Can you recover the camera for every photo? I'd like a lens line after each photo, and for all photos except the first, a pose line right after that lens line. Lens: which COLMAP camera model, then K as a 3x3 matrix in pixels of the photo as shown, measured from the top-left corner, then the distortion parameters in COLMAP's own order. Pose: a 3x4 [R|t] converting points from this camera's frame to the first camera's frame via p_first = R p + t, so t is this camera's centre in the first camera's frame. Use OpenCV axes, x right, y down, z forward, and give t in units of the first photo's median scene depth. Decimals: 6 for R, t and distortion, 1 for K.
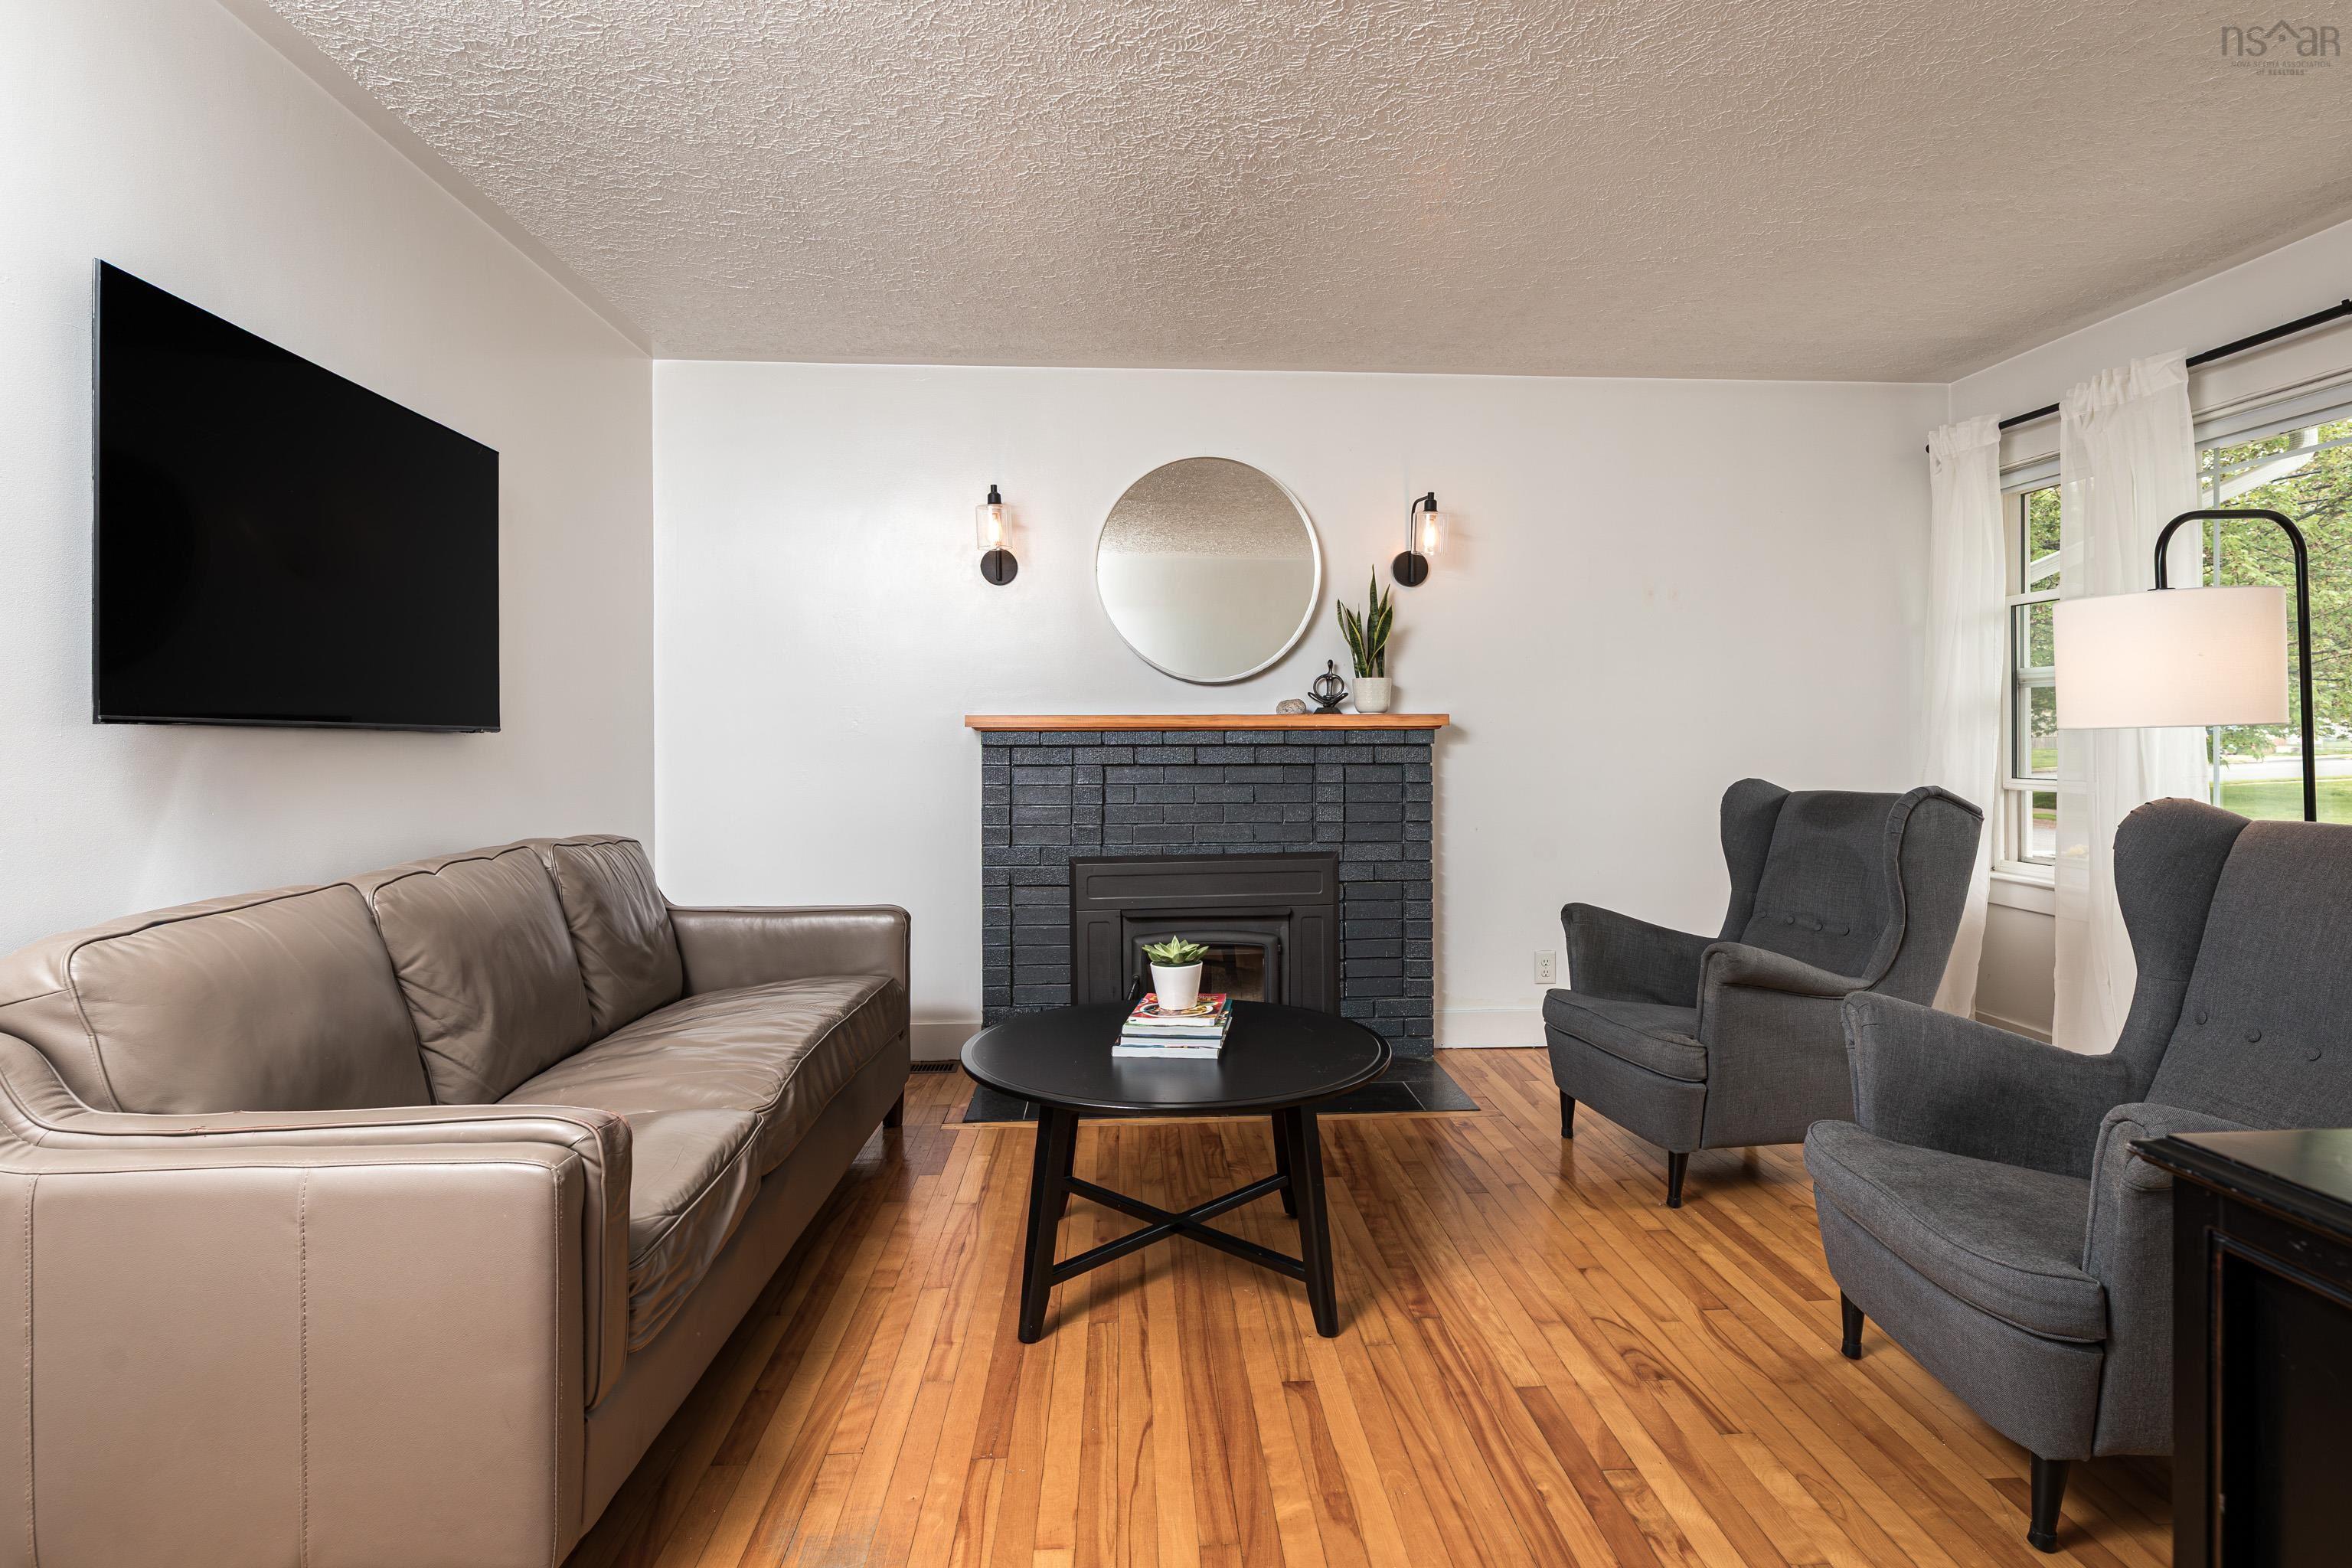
lens RADIAL K [[1267.5, 0, 1178.1], [0, 1267.5, 731.5], [0, 0, 1]] dist [0.001829, 0.000211]
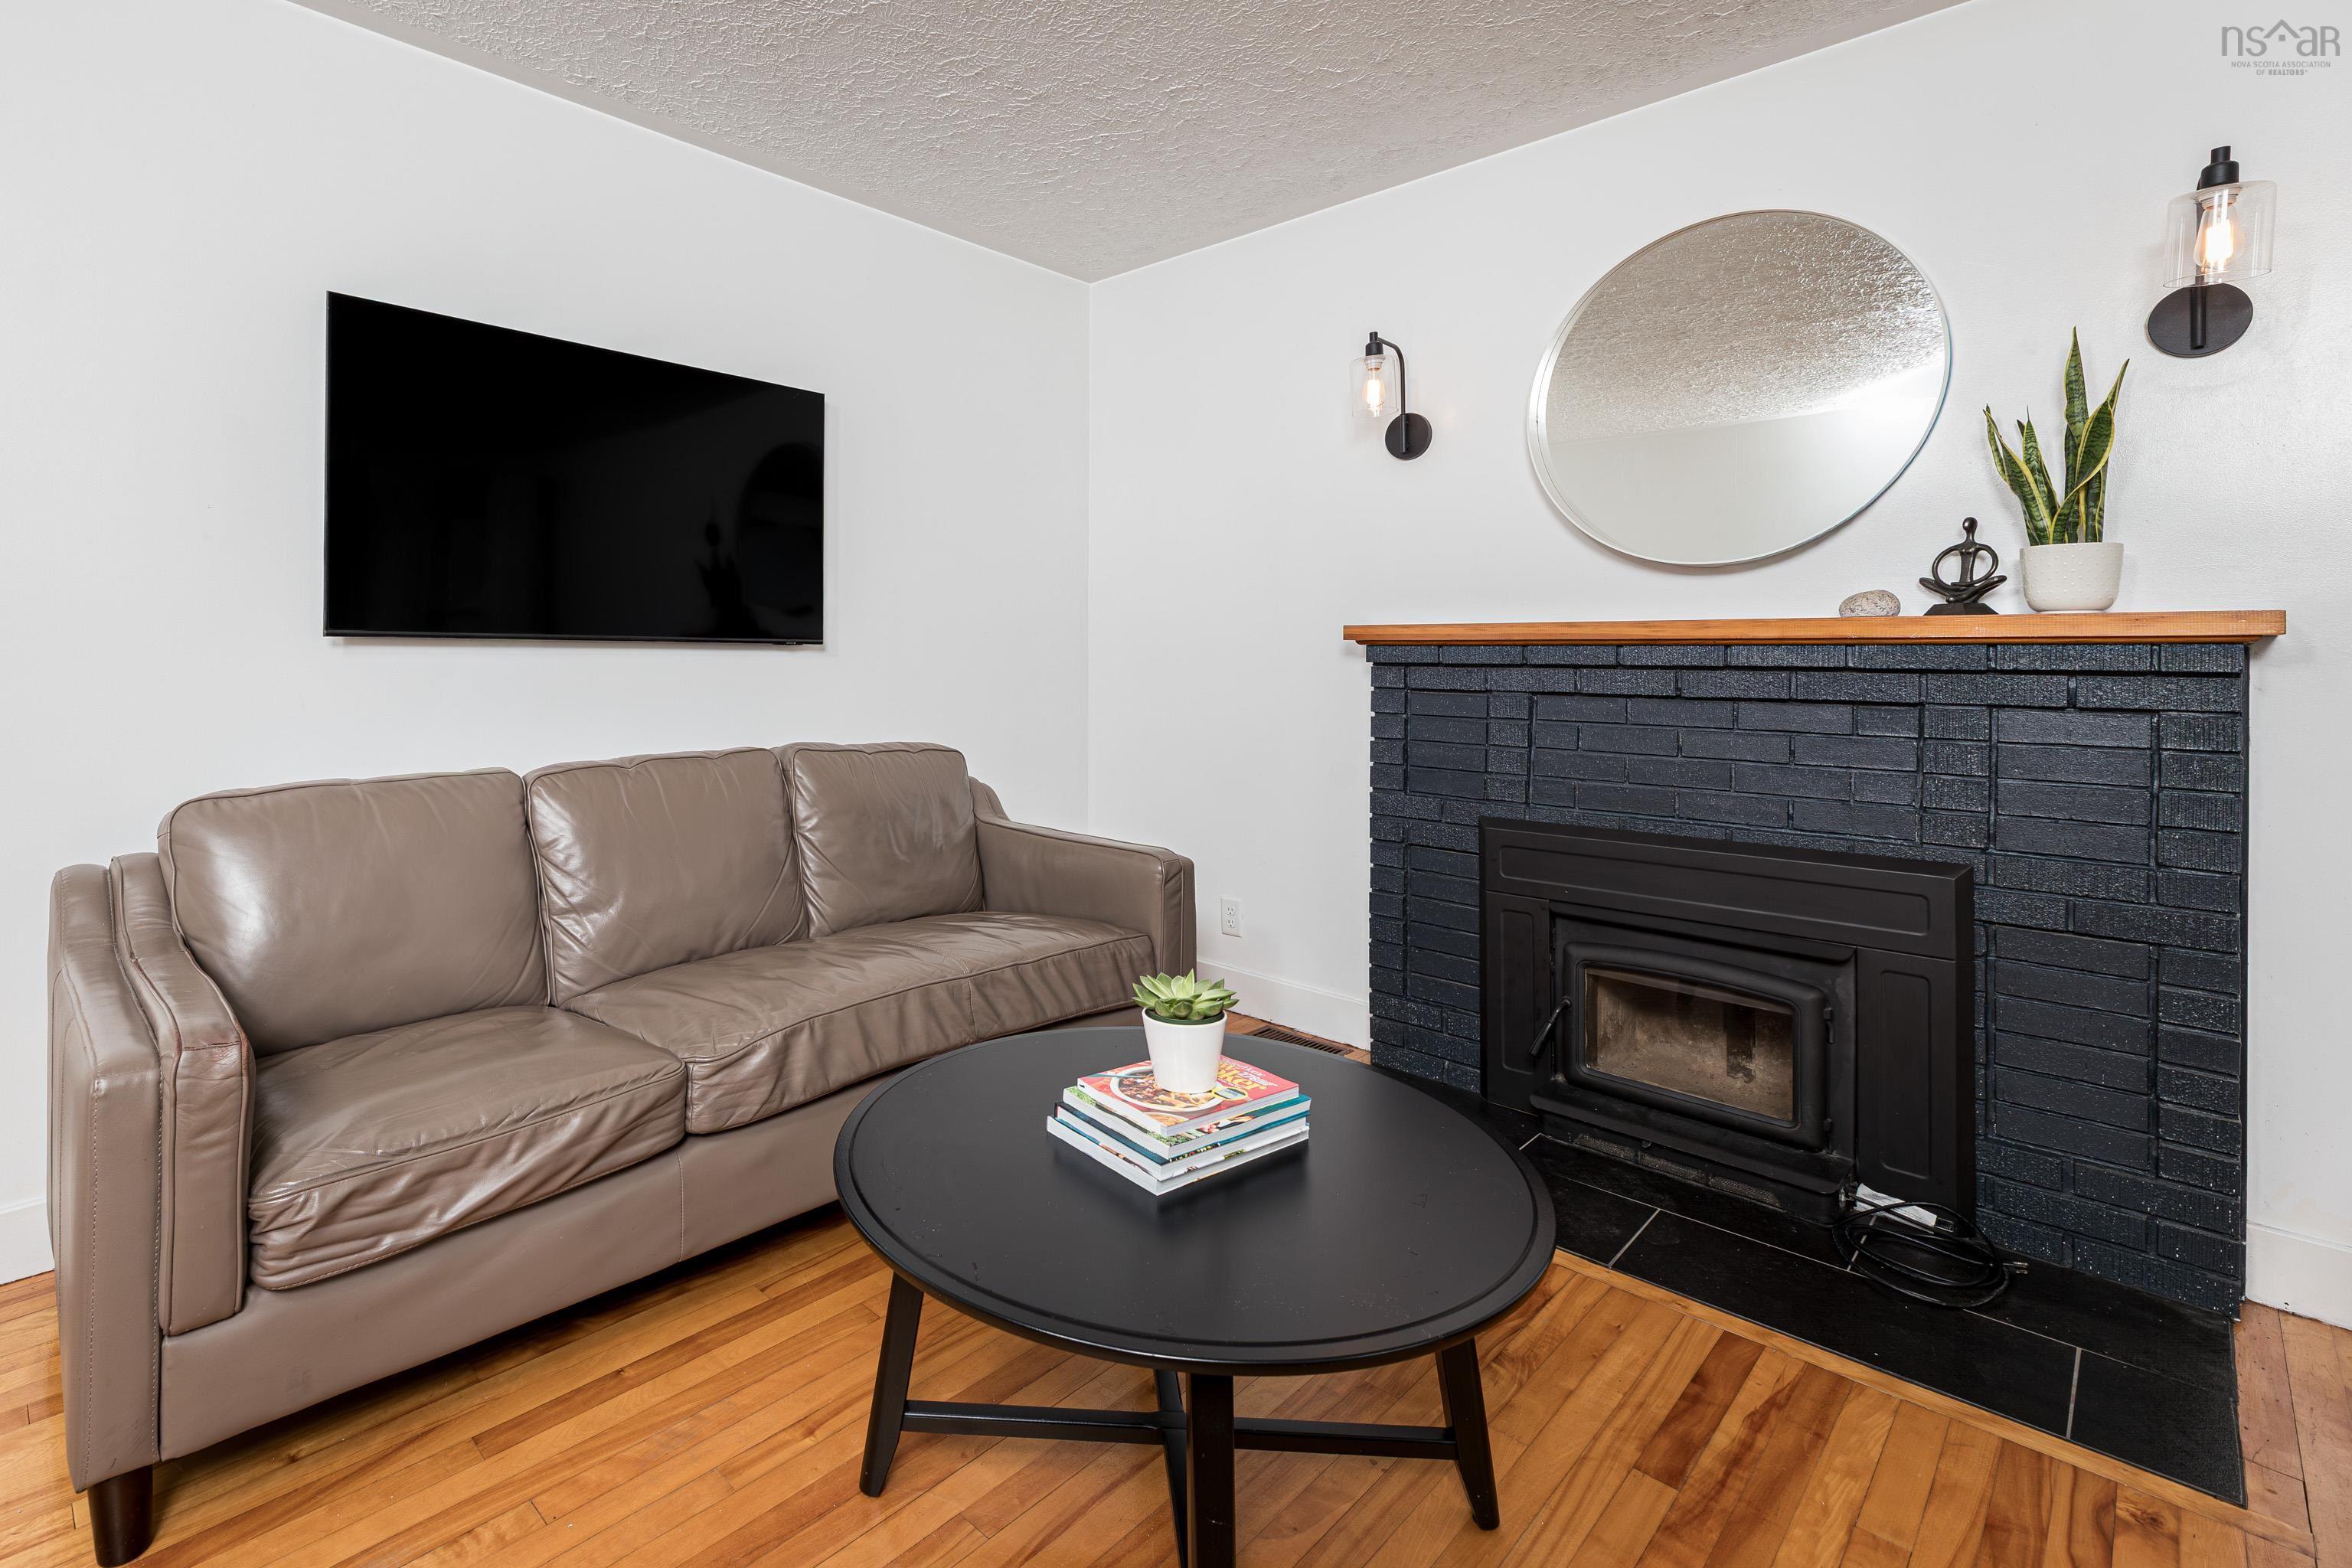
lens RADIAL K [[1084.8, 0, 1027.5], [0, 1084.8, 658.8], [0, 0, 1]] dist [-0.001176, 0.000488]
pose [[0.627937, 0.010897, -0.778188, 0.236906], [-0.002284, 0.999923, 0.012160, 0.000498], [0.778261, -0.005858, 0.627914, 0.393982]]
